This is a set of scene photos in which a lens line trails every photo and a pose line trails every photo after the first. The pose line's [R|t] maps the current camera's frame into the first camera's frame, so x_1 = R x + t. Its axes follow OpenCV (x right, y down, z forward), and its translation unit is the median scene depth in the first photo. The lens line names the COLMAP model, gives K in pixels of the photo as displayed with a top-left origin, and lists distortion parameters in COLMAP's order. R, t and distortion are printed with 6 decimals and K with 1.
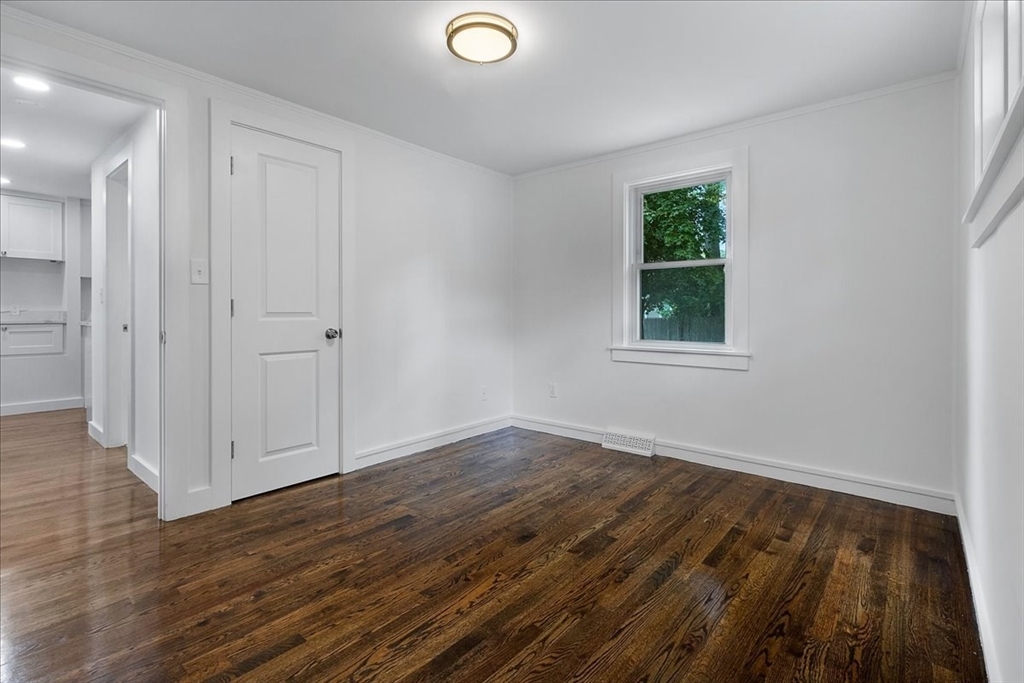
lens RADIAL K [[468.7, 0, 504.7], [0, 468.7, 320.7], [0, 0, 1]] dist [-0.003090, -0.000143]
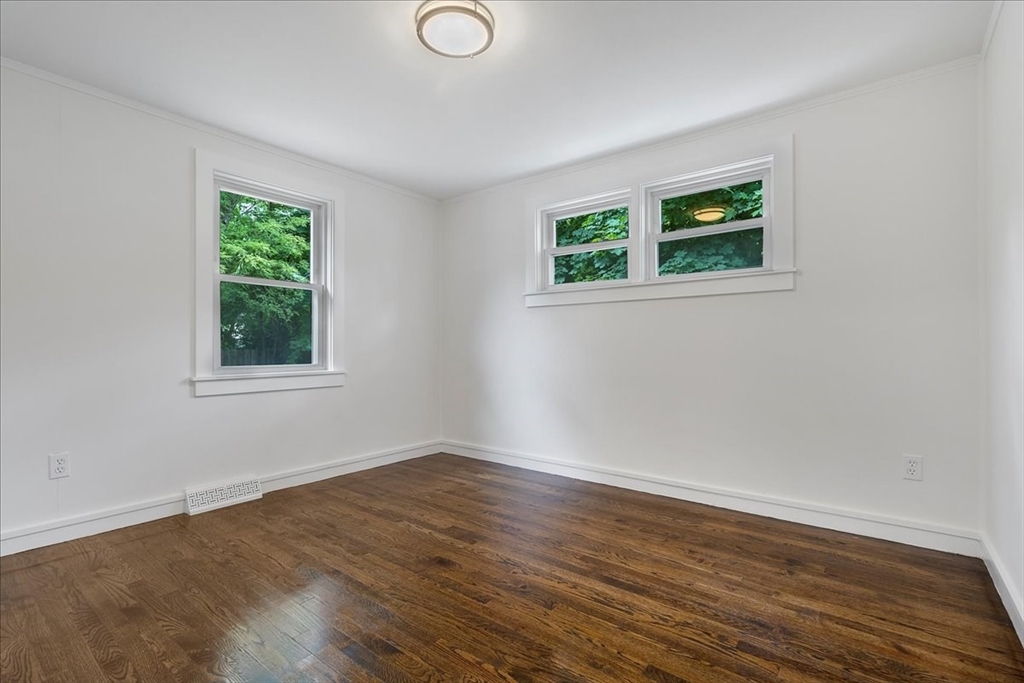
lens RADIAL K [[468.7, 0, 512.6], [0, 468.7, 348.2], [0, 0, 1]] dist [-0.003090, -0.000143]
pose [[-0.035231, -0.006652, 0.999357, -0.869259], [0.014310, 0.999872, 0.007160, 0.014898], [-0.999277, 0.014553, -0.035131, 0.826963]]
